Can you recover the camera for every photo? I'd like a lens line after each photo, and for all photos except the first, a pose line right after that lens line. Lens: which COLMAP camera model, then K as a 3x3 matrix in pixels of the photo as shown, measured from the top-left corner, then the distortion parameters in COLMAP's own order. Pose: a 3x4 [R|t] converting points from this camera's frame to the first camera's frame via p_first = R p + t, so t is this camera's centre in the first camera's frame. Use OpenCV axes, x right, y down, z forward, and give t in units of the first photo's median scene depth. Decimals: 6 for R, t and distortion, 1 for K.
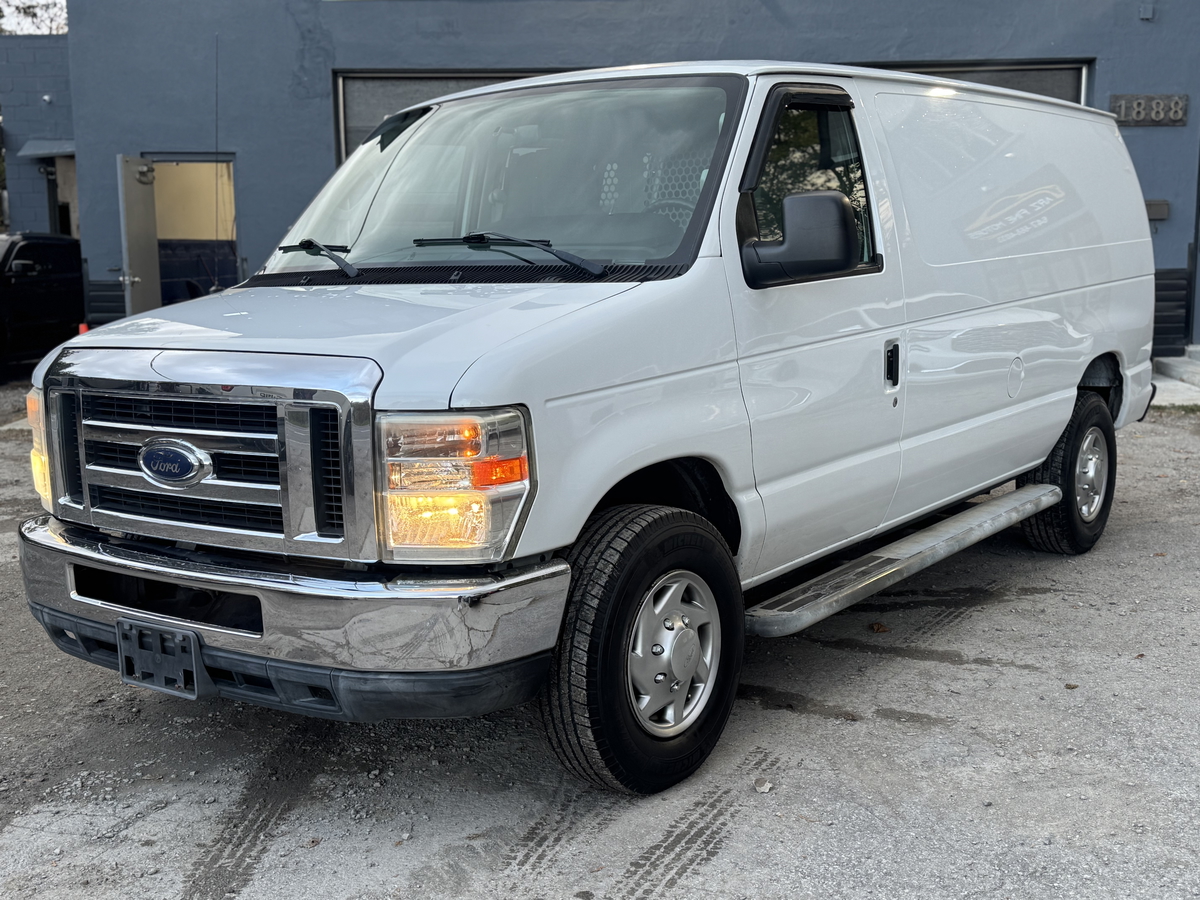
lens RADIAL K [[1376.8, 0, 618.8], [0, 1376.8, 469.6], [0, 0, 1]] dist [0.142261, -0.312196]
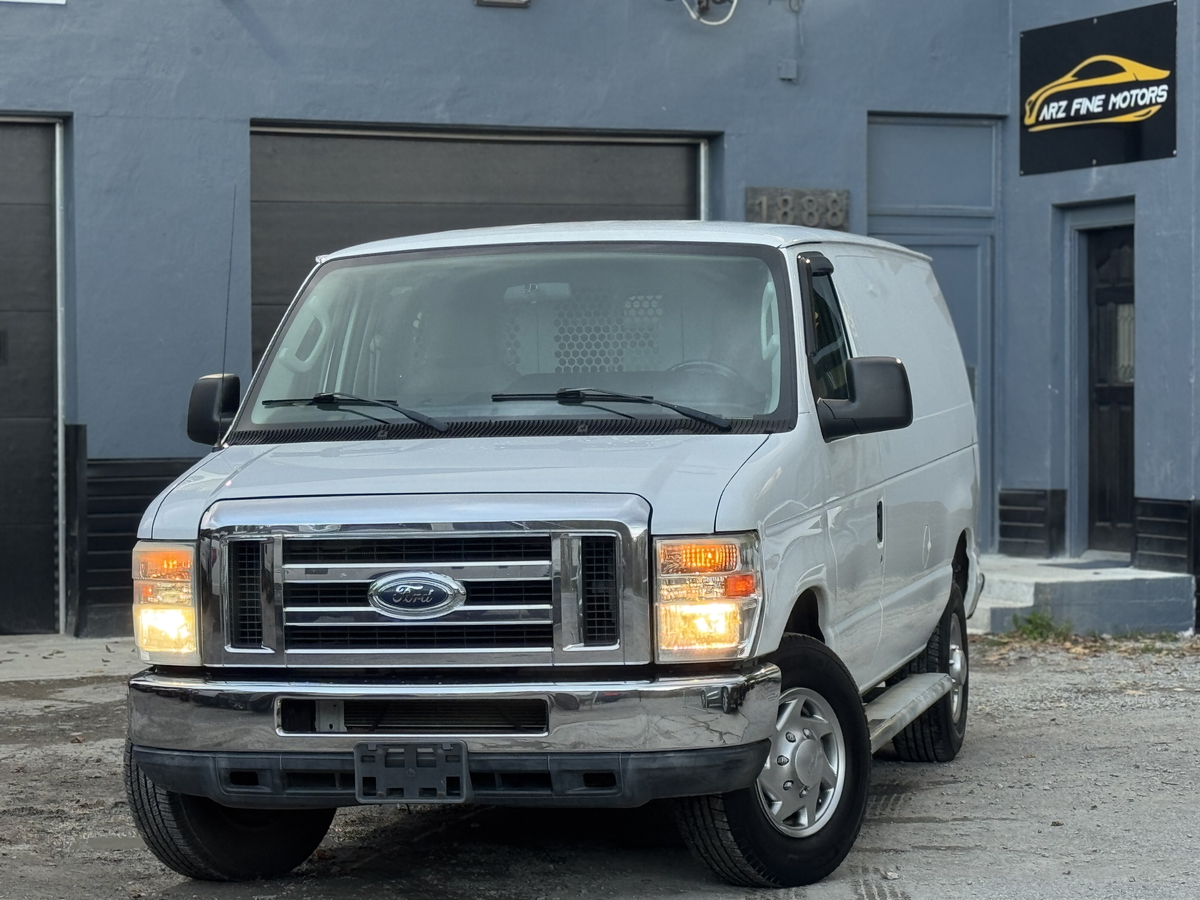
lens RADIAL K [[3338.2, 0, 600.0], [0, 3338.2, 450.0], [0, 0, 1]] dist [0.098365, 0.776692]
pose [[0.920440, 0.001078, 0.390883, -1.038071], [0.055846, 0.989375, -0.134233, 0.208632], [-0.386874, 0.145383, 0.910600, -1.266530]]
